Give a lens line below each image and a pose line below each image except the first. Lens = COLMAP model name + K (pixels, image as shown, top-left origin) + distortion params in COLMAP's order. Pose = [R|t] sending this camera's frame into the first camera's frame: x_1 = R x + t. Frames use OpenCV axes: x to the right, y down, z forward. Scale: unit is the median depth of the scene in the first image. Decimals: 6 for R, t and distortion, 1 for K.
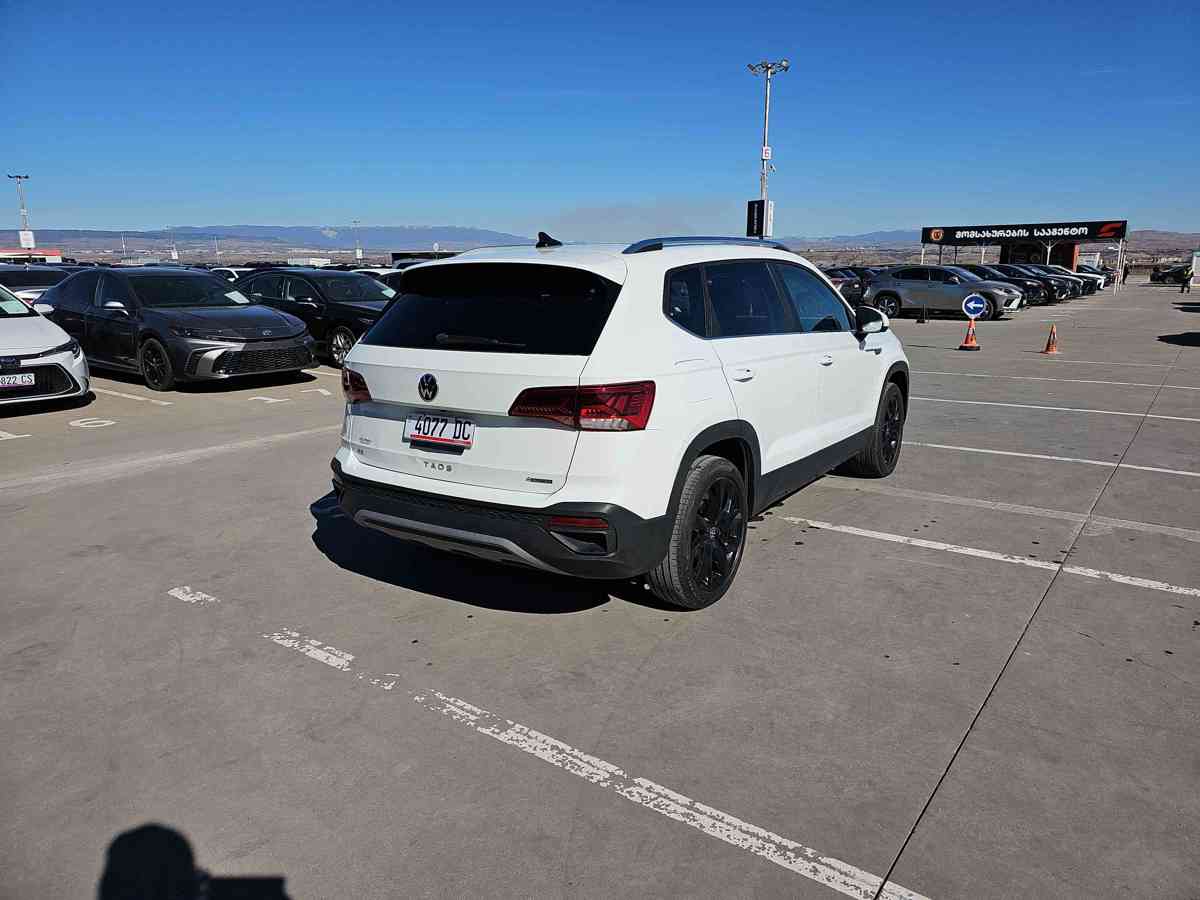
lens RADIAL K [[792.4, 0, 600.0], [0, 792.4, 450.0], [0, 0, 1]] dist [0.064782, -0.057795]
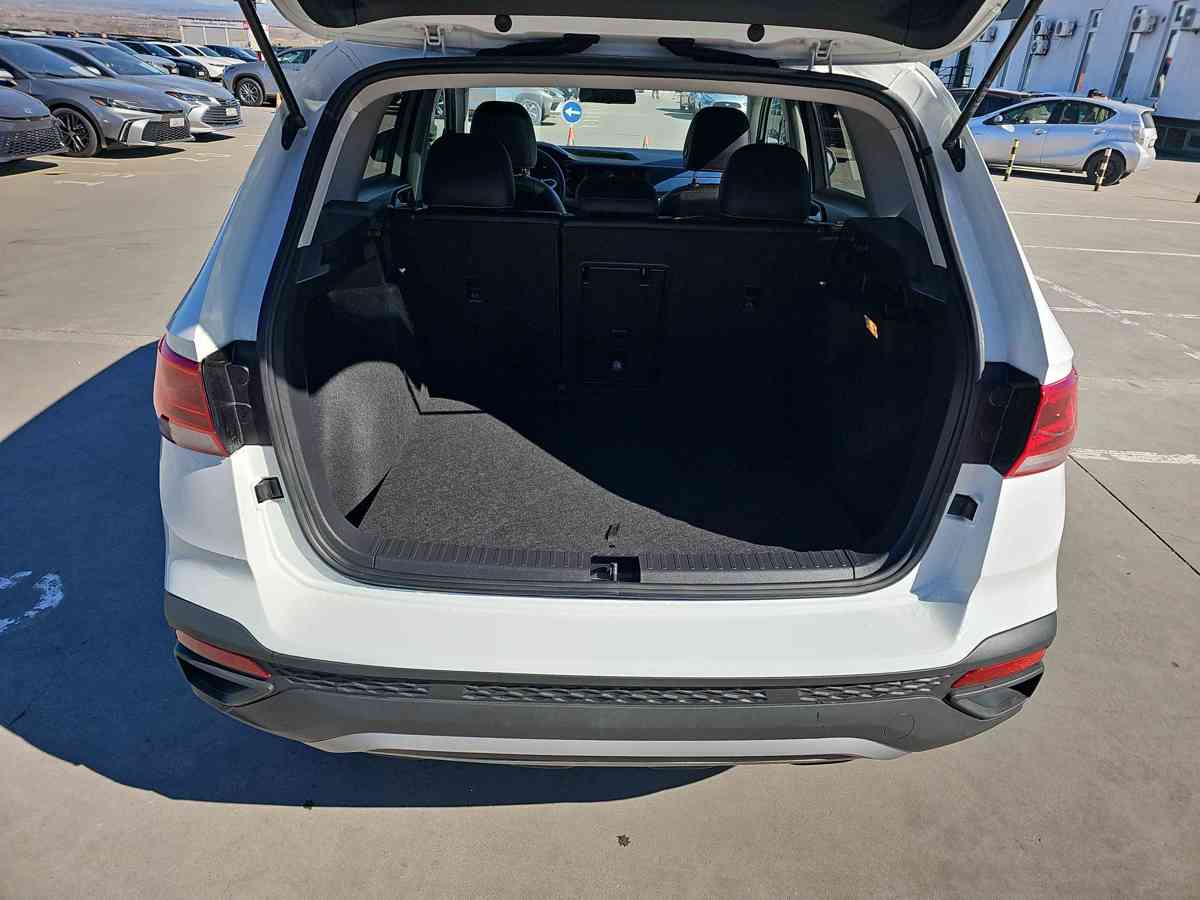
lens RADIAL K [[792.4, 0, 600.0], [0, 792.4, 450.0], [0, 0, 1]] dist [0.064782, -0.057795]
pose [[0.810351, -0.210593, 0.546792, -0.425670], [0.076312, 0.963164, 0.257860, -0.160556], [-0.580954, -0.167231, 0.796571, 0.699308]]
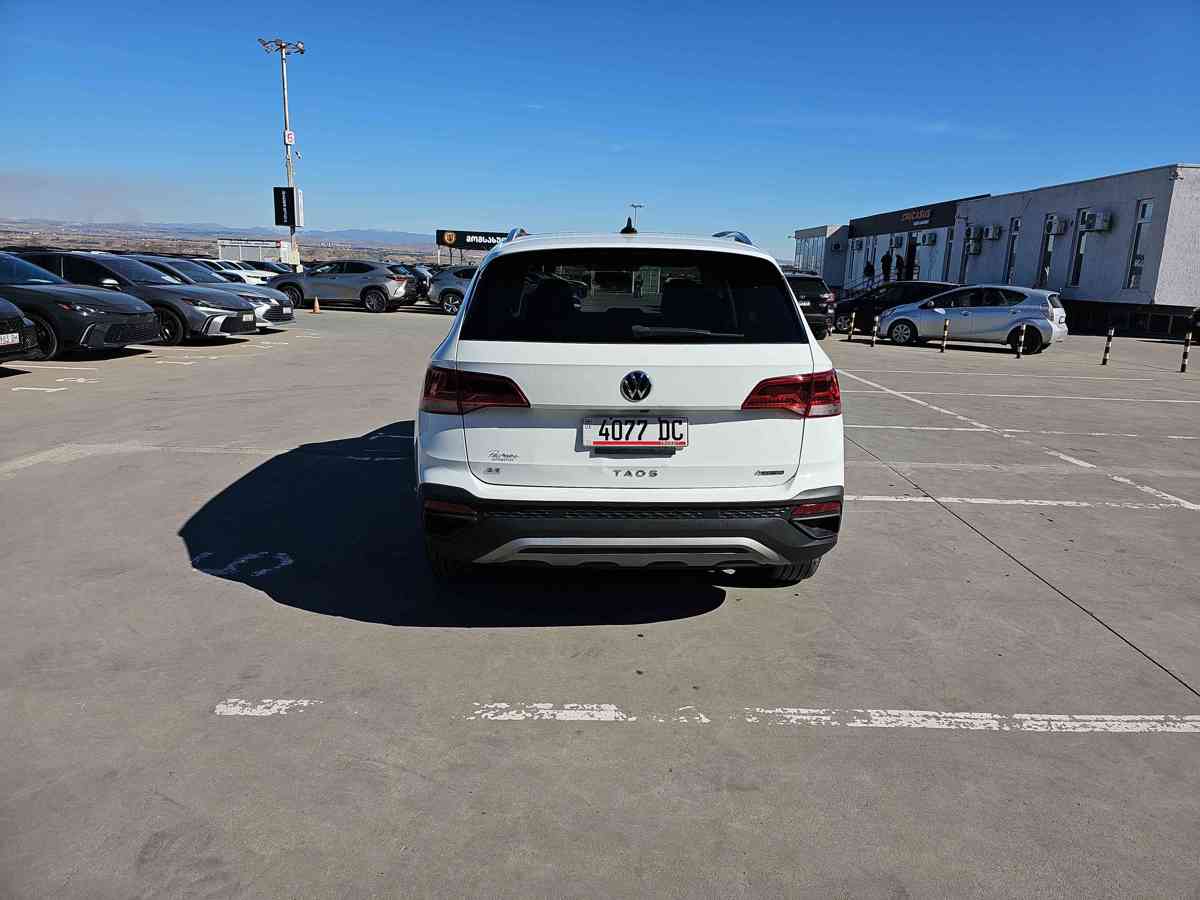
lens RADIAL K [[792.4, 0, 600.0], [0, 792.4, 450.0], [0, 0, 1]] dist [0.064782, -0.057795]
pose [[0.803863, -0.098711, 0.586567, -0.766888], [0.096615, 0.994707, 0.034989, -0.041564], [-0.586916, 0.028545, 0.809144, 0.303117]]
